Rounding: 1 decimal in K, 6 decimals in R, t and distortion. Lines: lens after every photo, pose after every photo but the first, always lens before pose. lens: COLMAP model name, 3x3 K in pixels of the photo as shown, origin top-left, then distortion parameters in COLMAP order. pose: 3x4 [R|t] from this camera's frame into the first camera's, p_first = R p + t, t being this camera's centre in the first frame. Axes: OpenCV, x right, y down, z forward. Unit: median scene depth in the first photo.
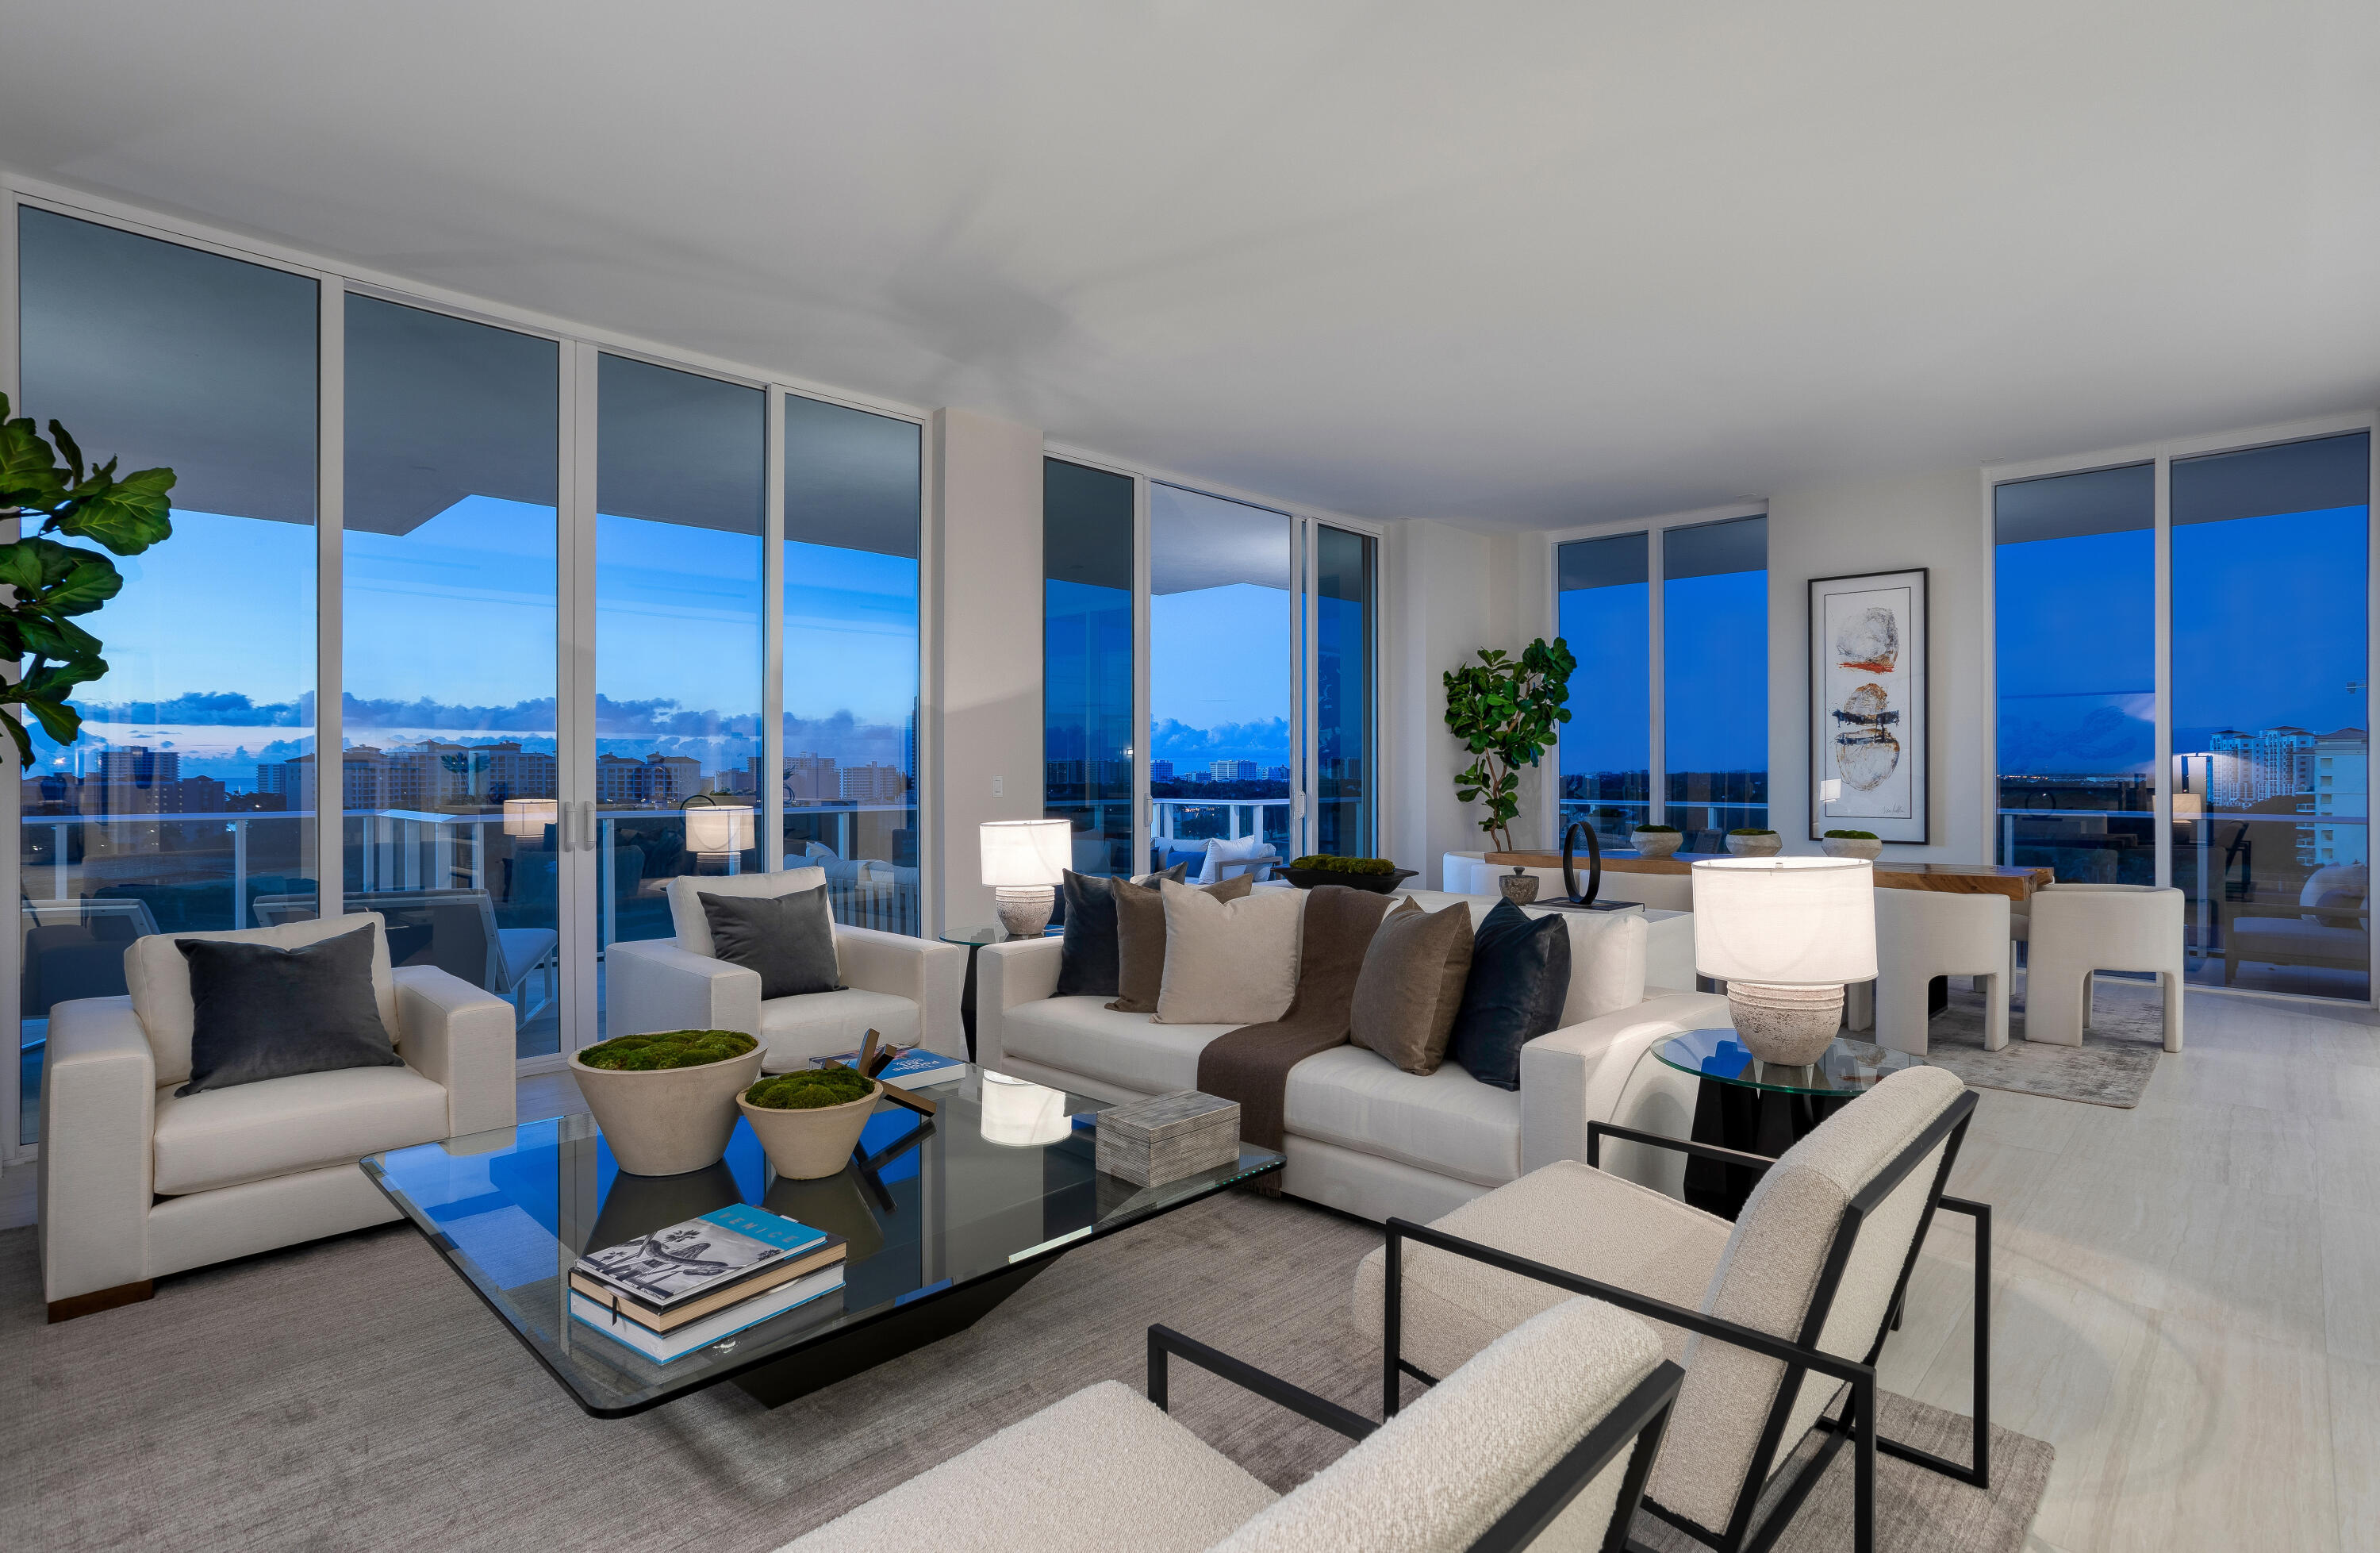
lens RADIAL K [[1140.8, 0, 1194.2], [0, 1140.8, 772.2], [0, 0, 1]] dist [0.003242, 0.000134]
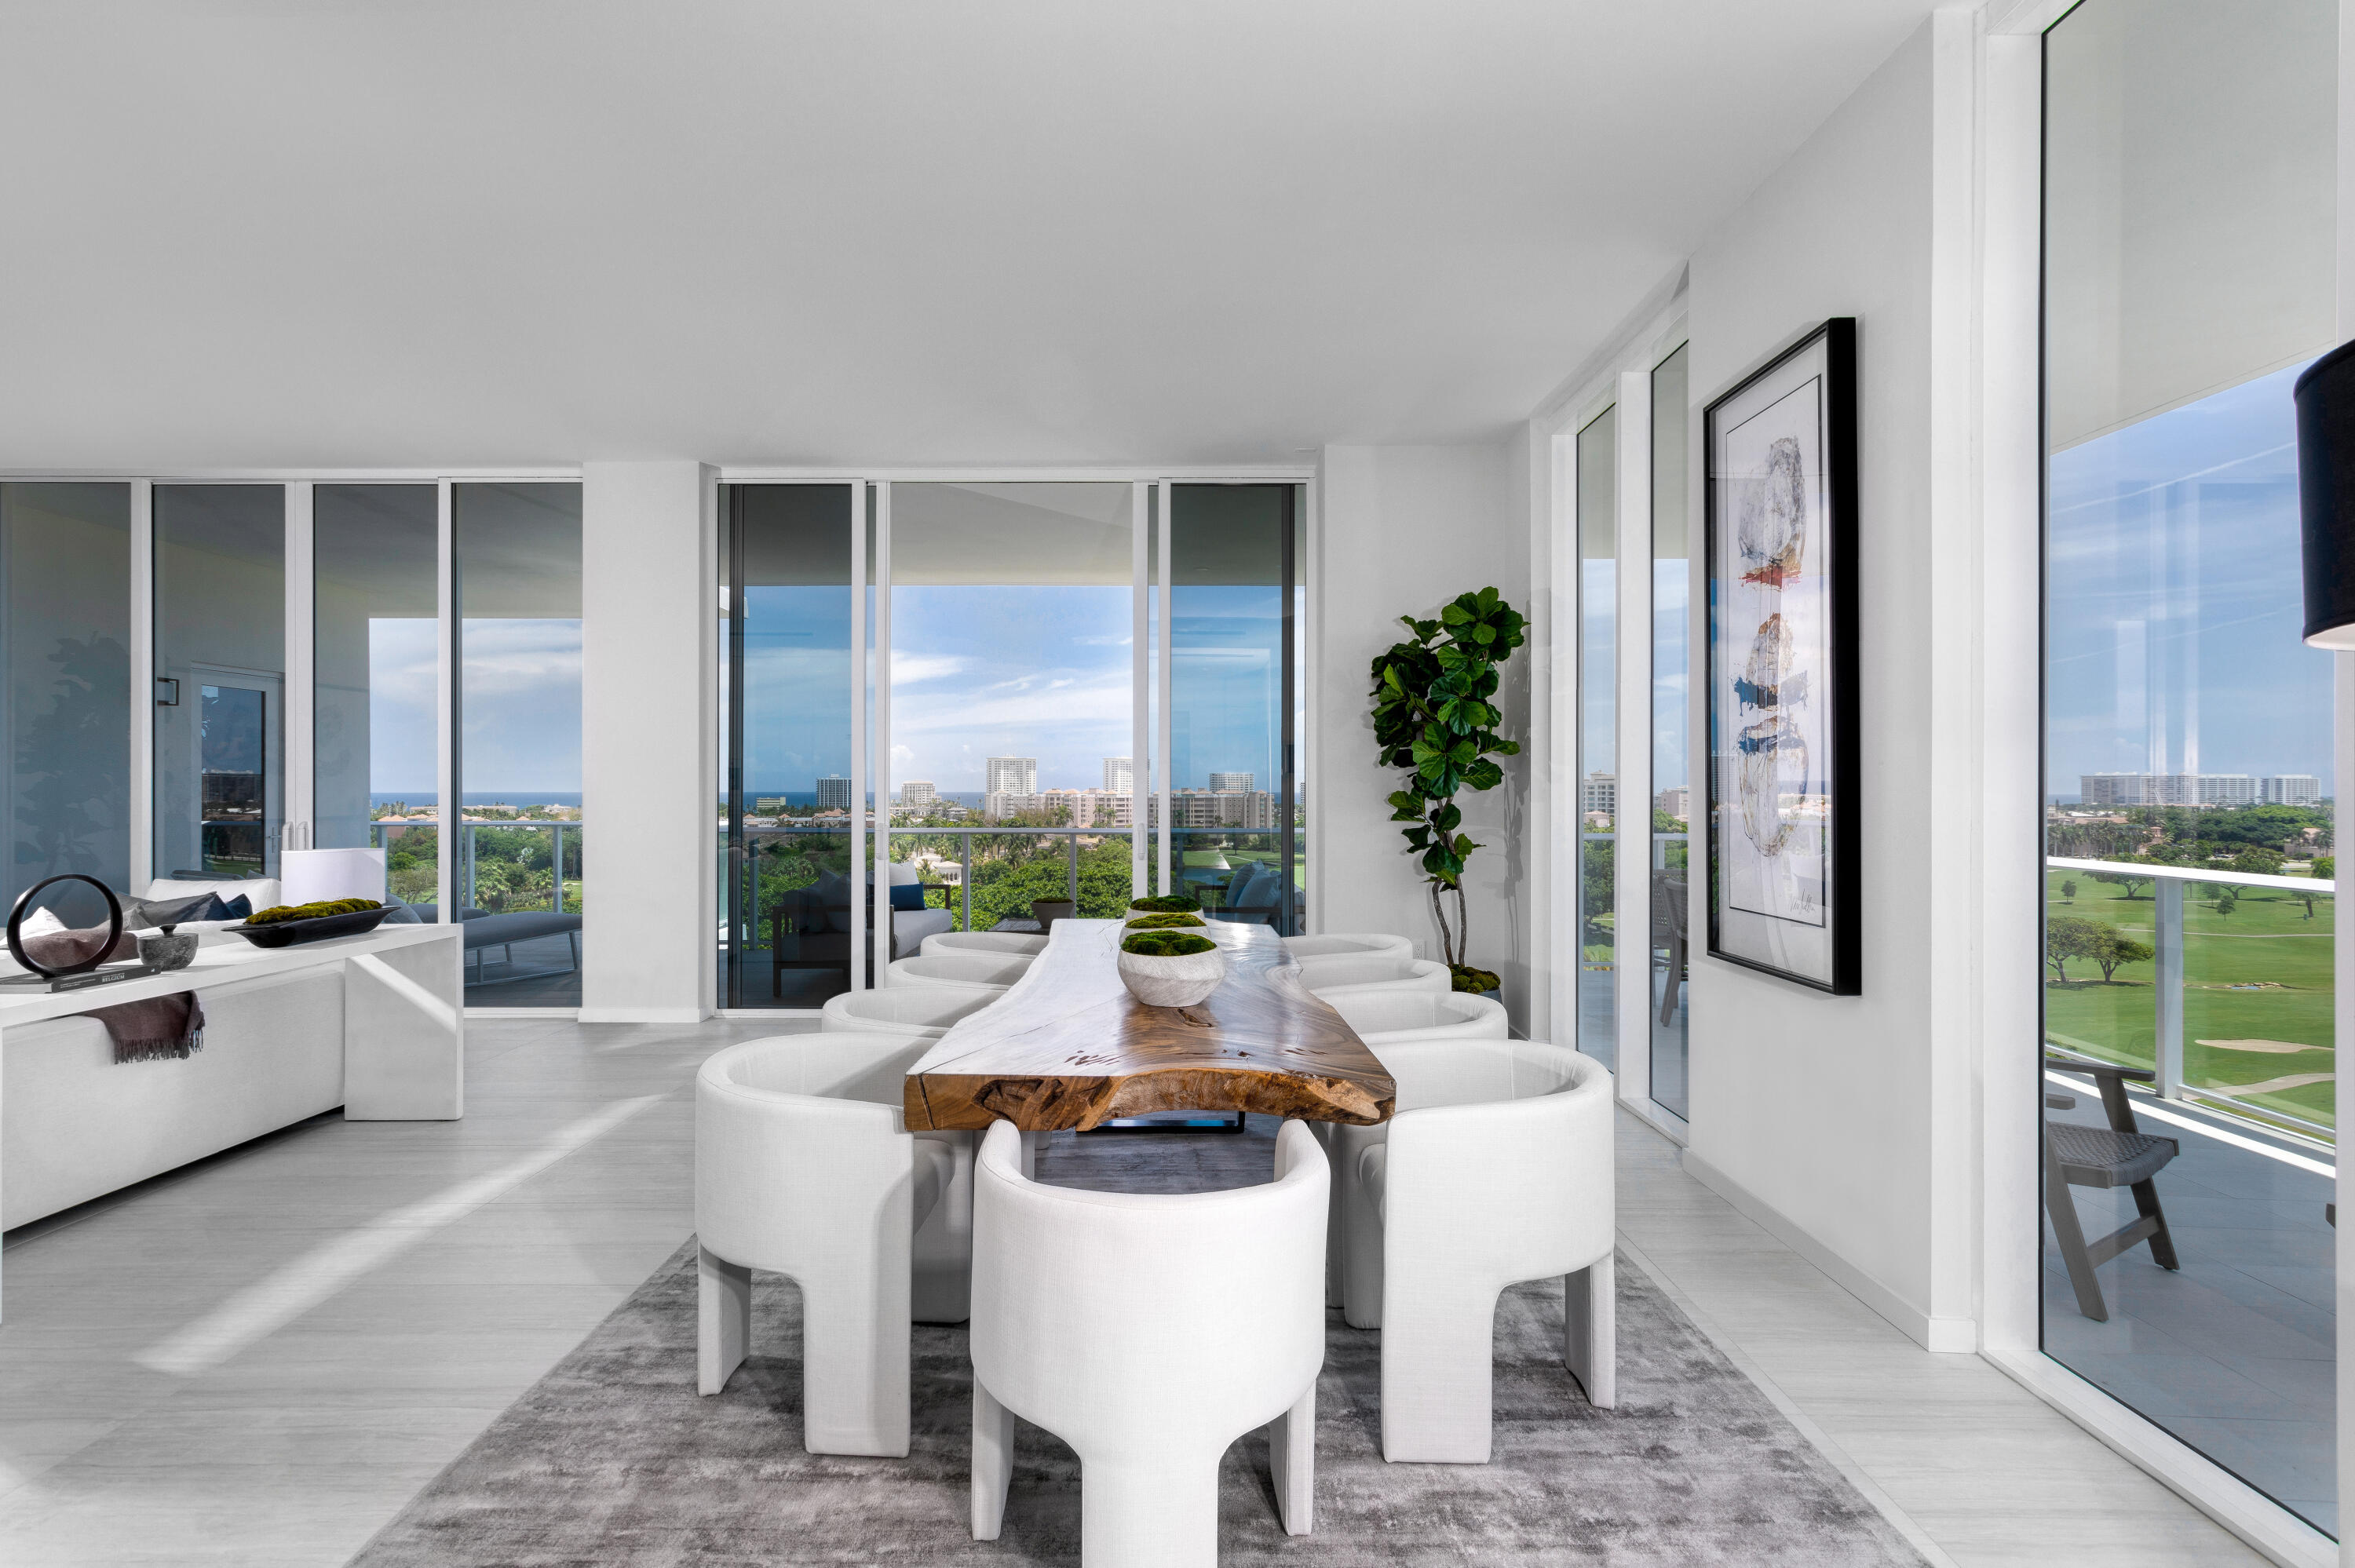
lens RADIAL K [[1122.9, 0, 1175.7], [0, 1122.9, 841.9], [0, 0, 1]] dist [0.007634, -0.001473]
pose [[0.690882, 0.035699, -0.722086, 0.756761], [-0.000850, 0.998820, 0.048567, -0.009671], [0.722967, -0.032941, 0.690097, 0.528103]]
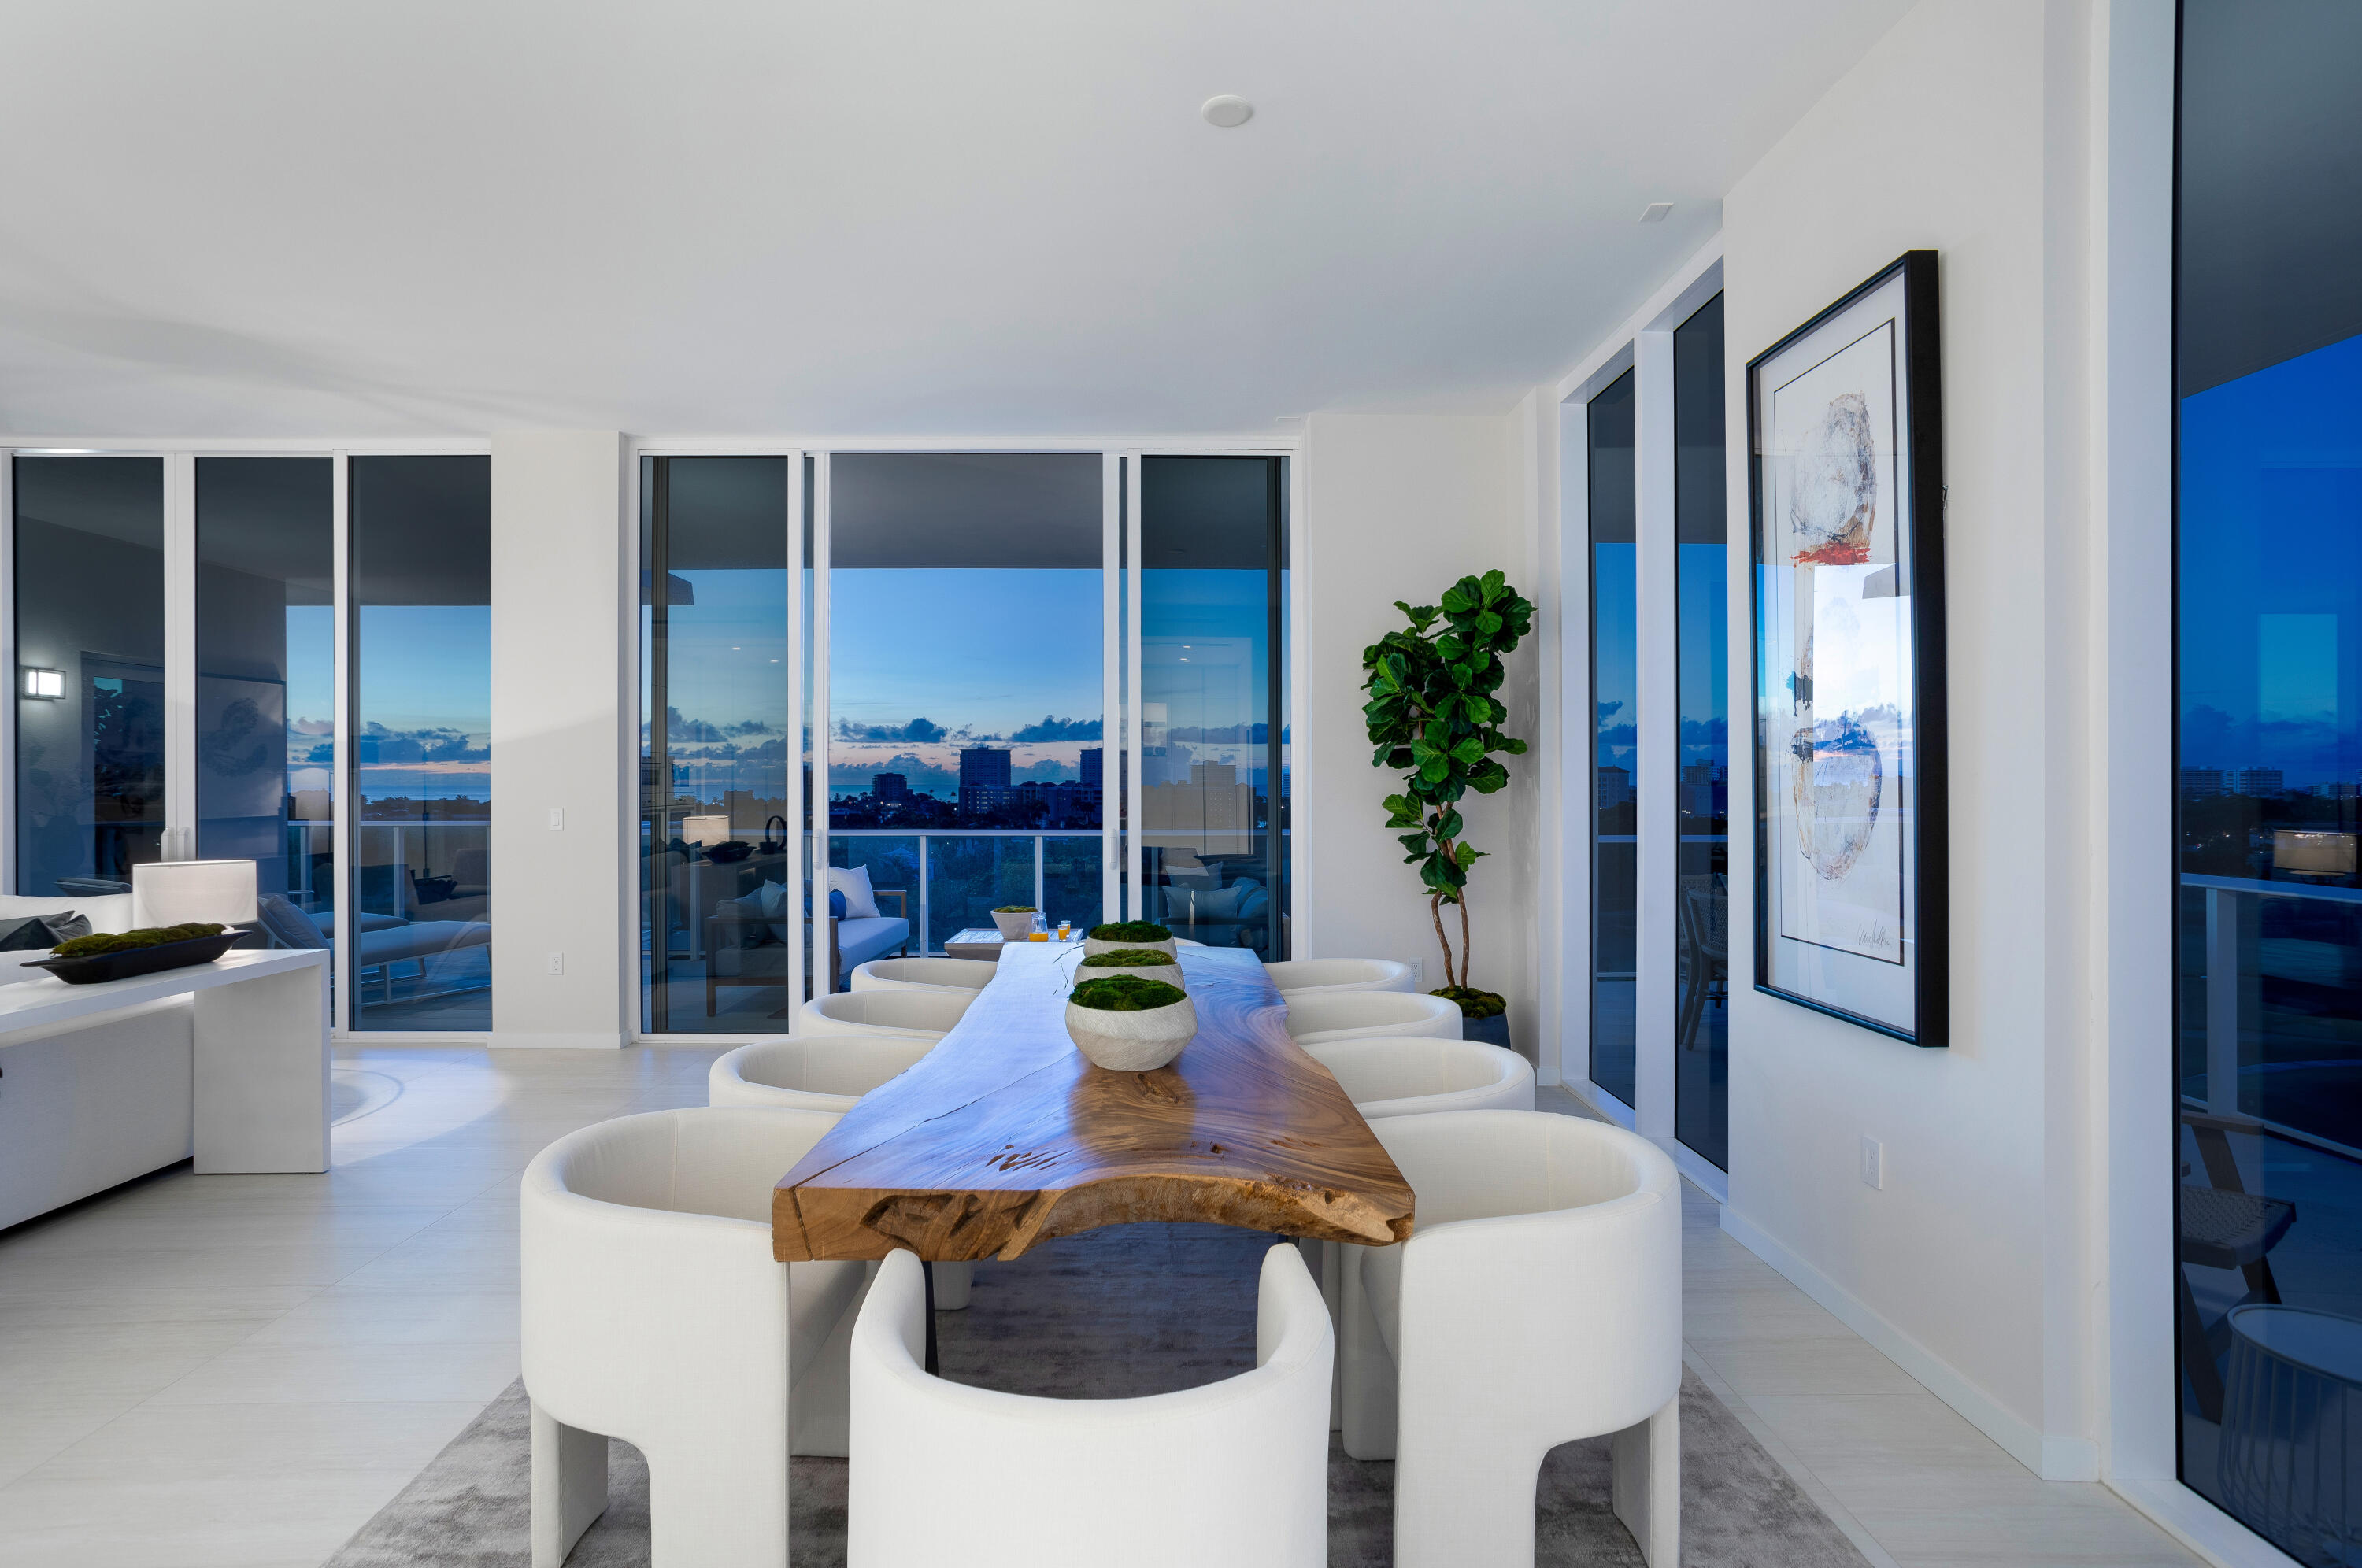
lens RADIAL K [[1169.1, 0, 1178.9], [0, 1169.1, 786.6], [0, 0, 1]] dist [-0.013730, 0.002613]
pose [[0.705208, 0.003658, -0.708991, 0.718536], [-0.000717, 0.999990, 0.004447, -0.016050], [0.709001, -0.002628, 0.705203, 0.572577]]
